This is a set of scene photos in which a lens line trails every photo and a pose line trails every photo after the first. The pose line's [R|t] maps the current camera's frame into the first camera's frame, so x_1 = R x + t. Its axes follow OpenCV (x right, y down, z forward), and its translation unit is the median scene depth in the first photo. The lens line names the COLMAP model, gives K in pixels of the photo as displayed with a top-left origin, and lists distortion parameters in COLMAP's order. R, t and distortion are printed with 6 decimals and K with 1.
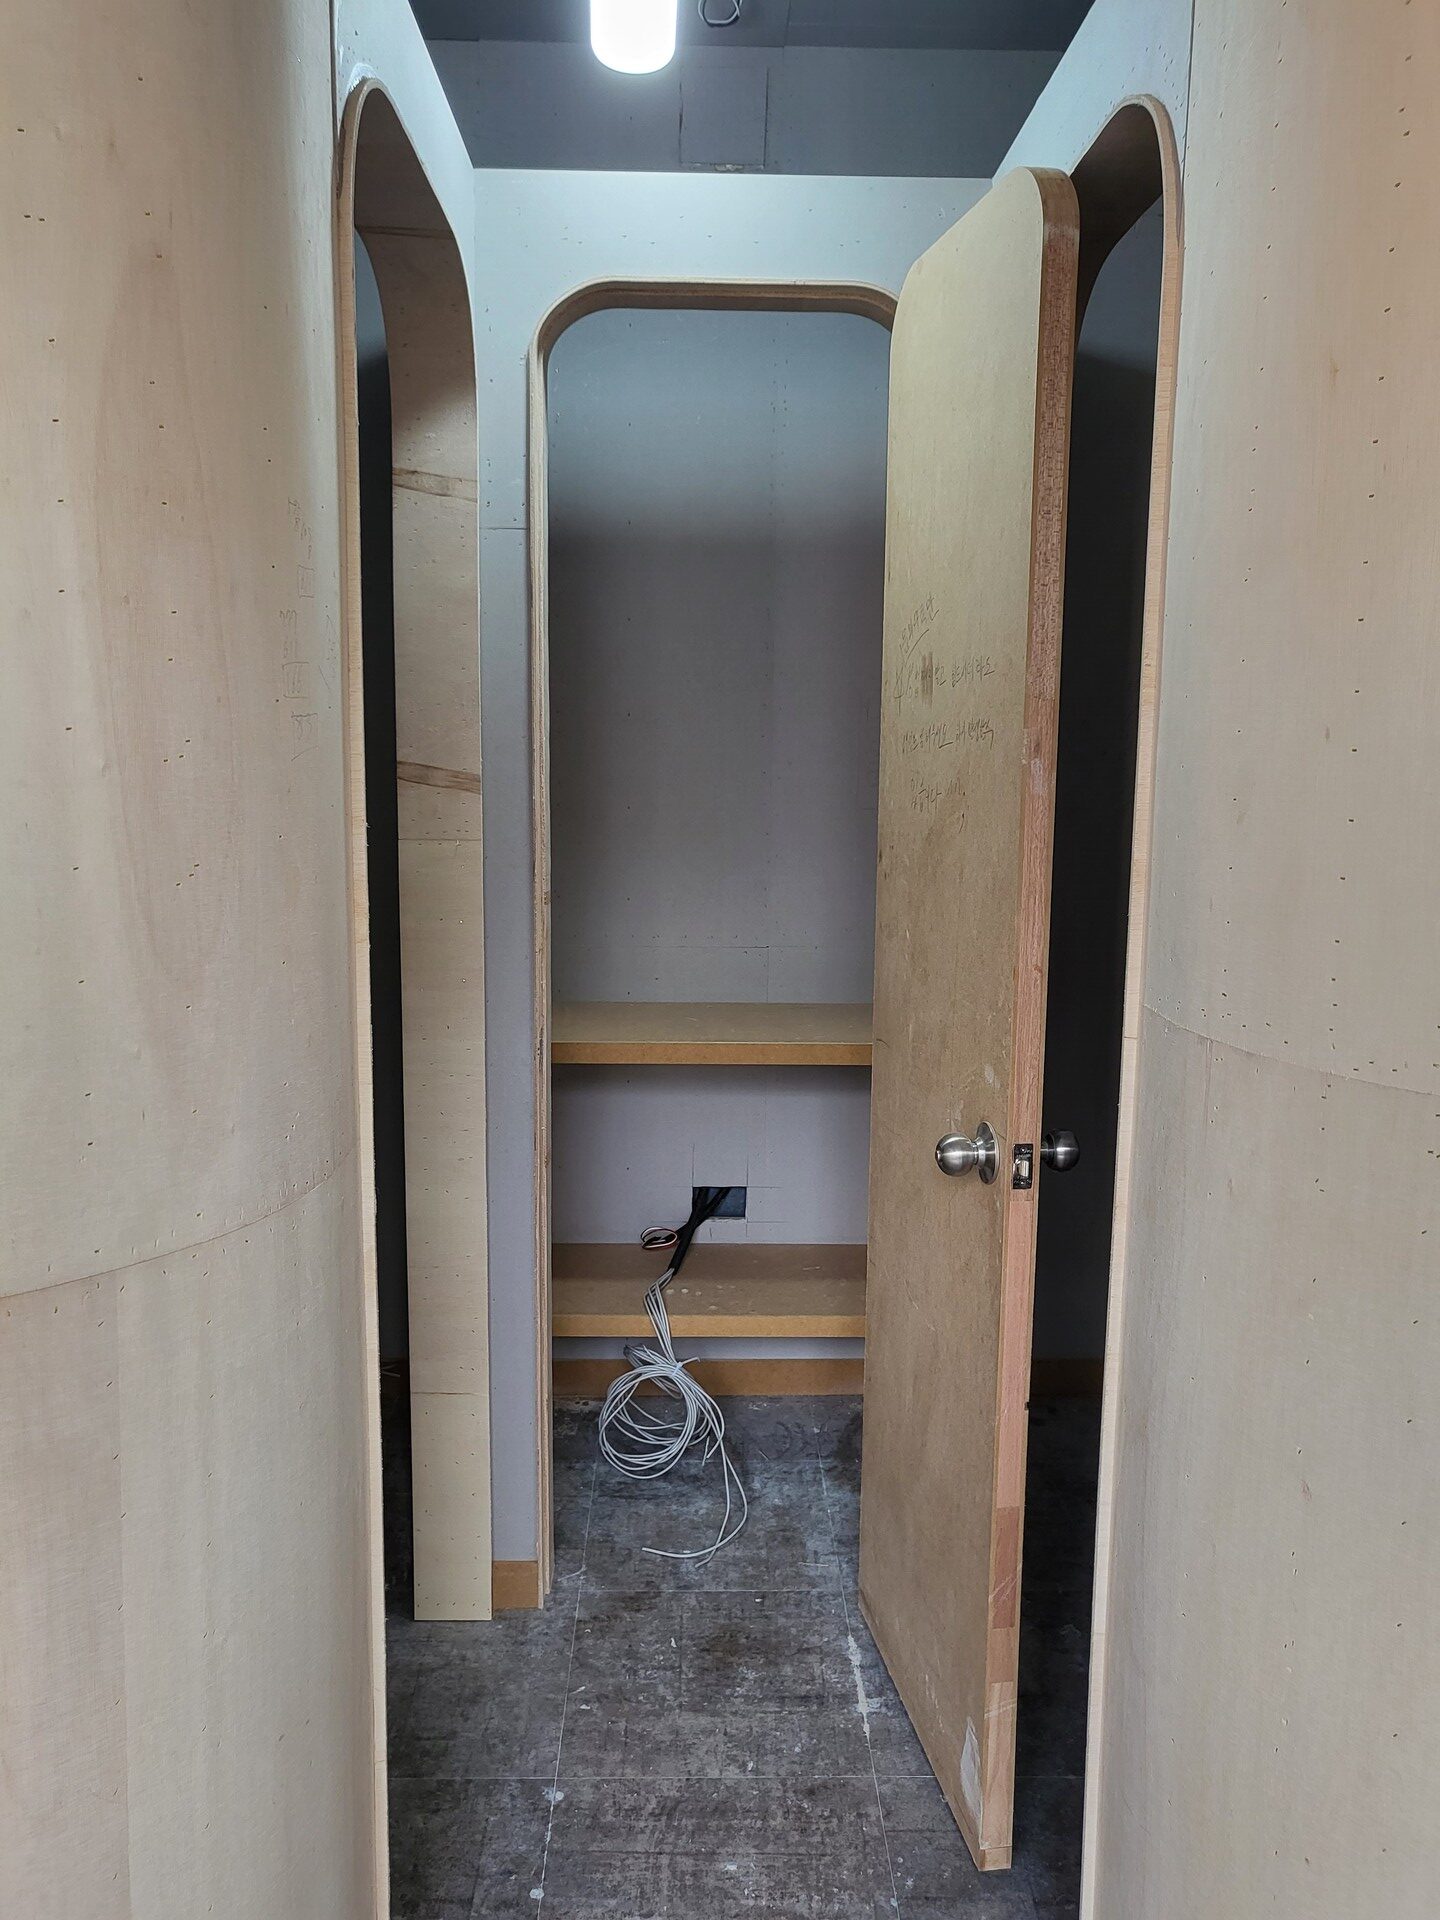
lens RADIAL K [[1490.4, 0, 715.9], [0, 1490.4, 933.5], [0, 0, 1]] dist [-0.023962, 0.071131]
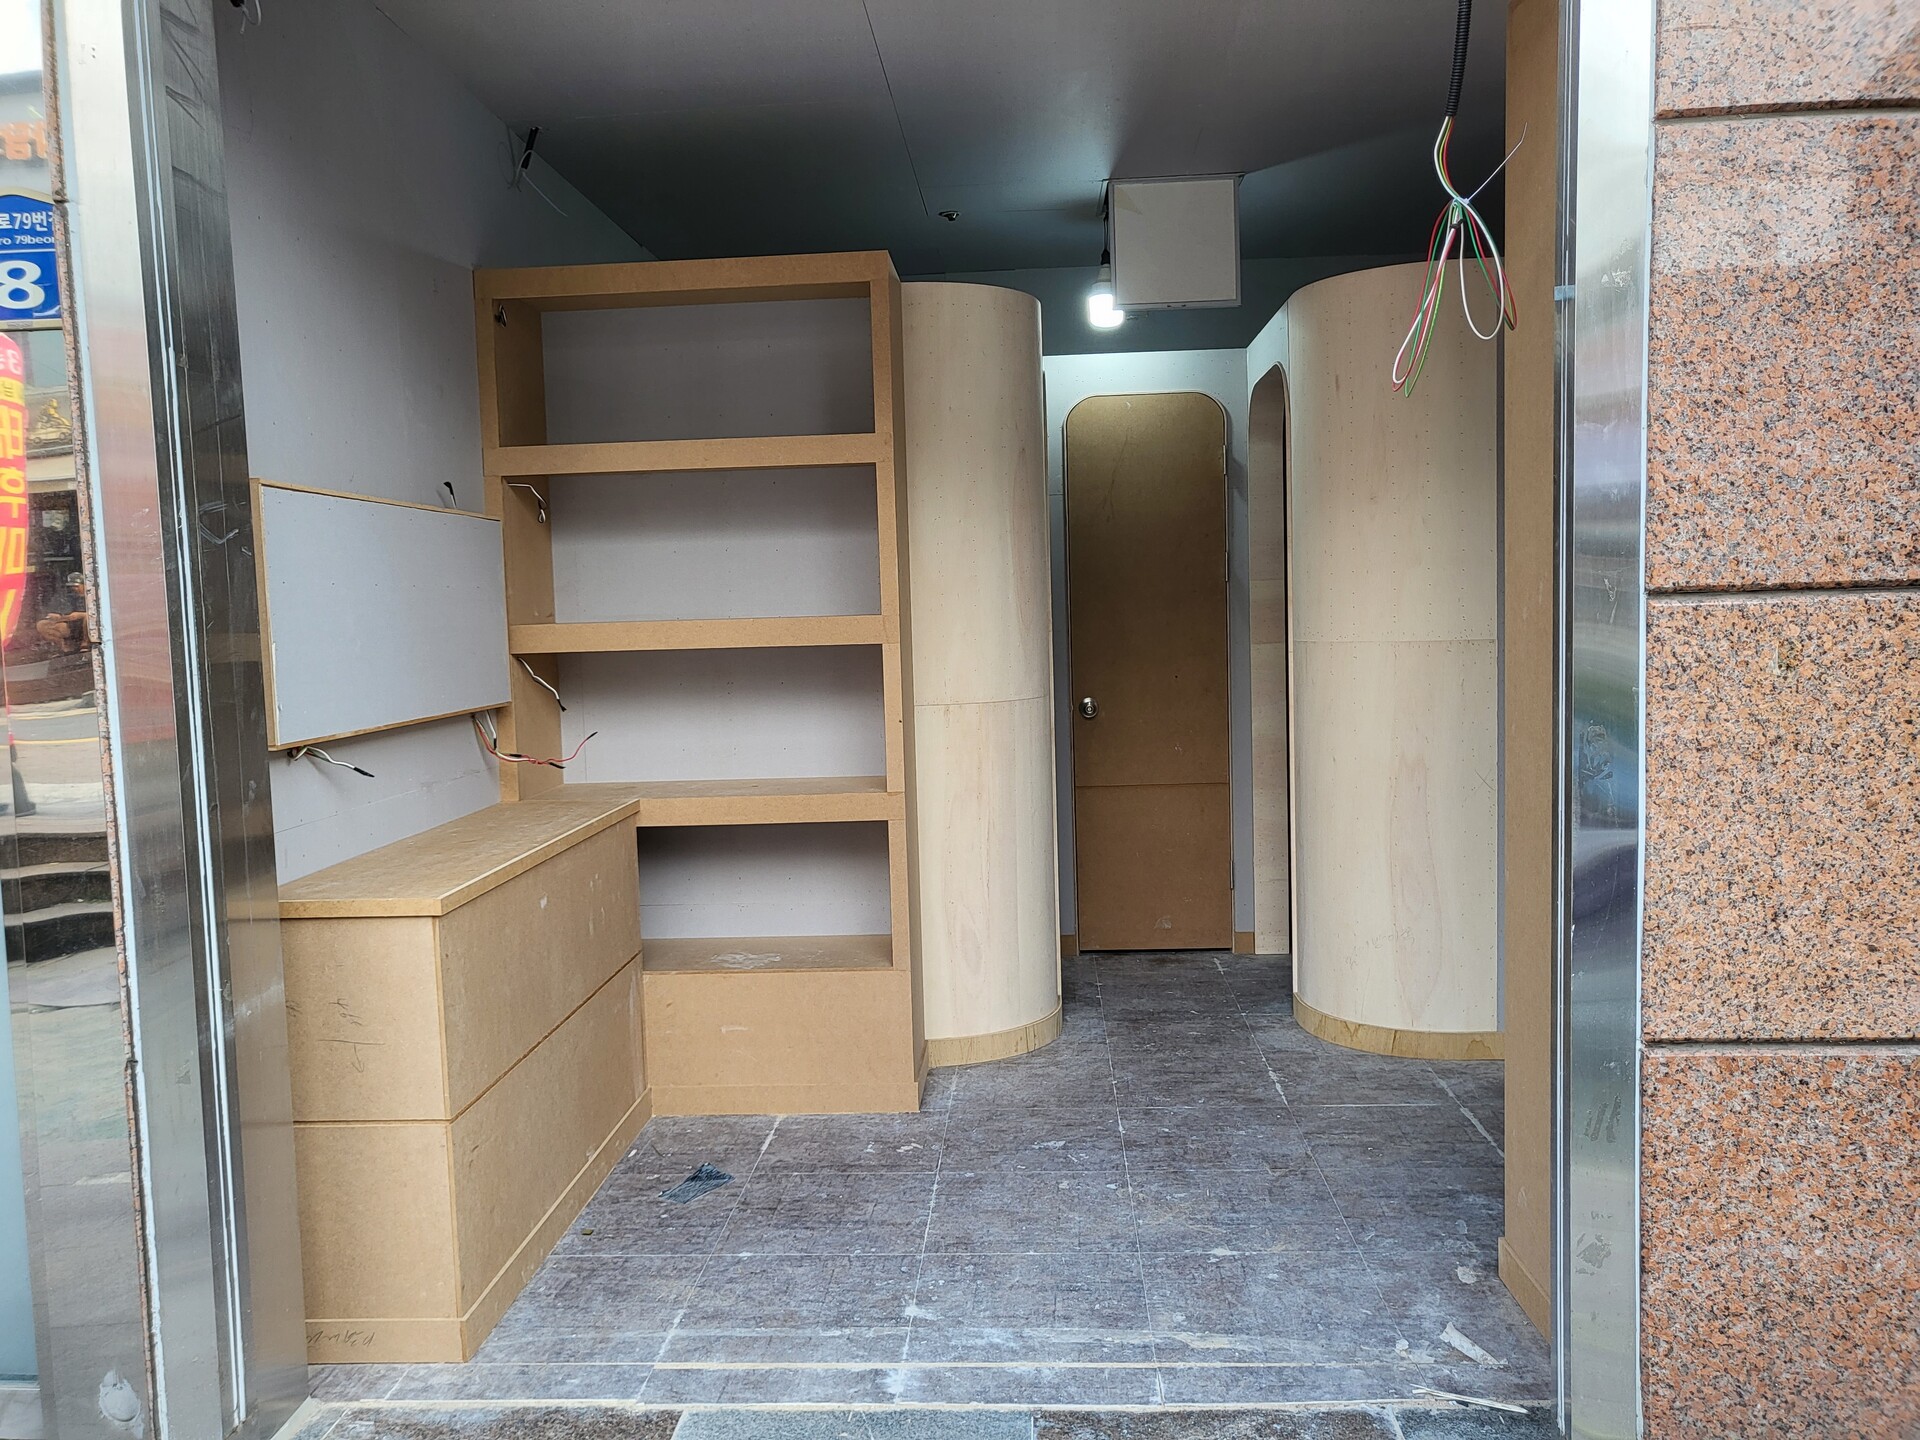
lens RADIAL K [[1482.6, 0, 949.0], [0, 1482.6, 722.4], [0, 0, 1]] dist [-0.024369, 0.075051]
pose [[0.996087, -0.036354, -0.080552, -0.140389], [0.030888, 0.997201, -0.068095, 0.287689], [0.082802, 0.065340, 0.994422, -1.541239]]
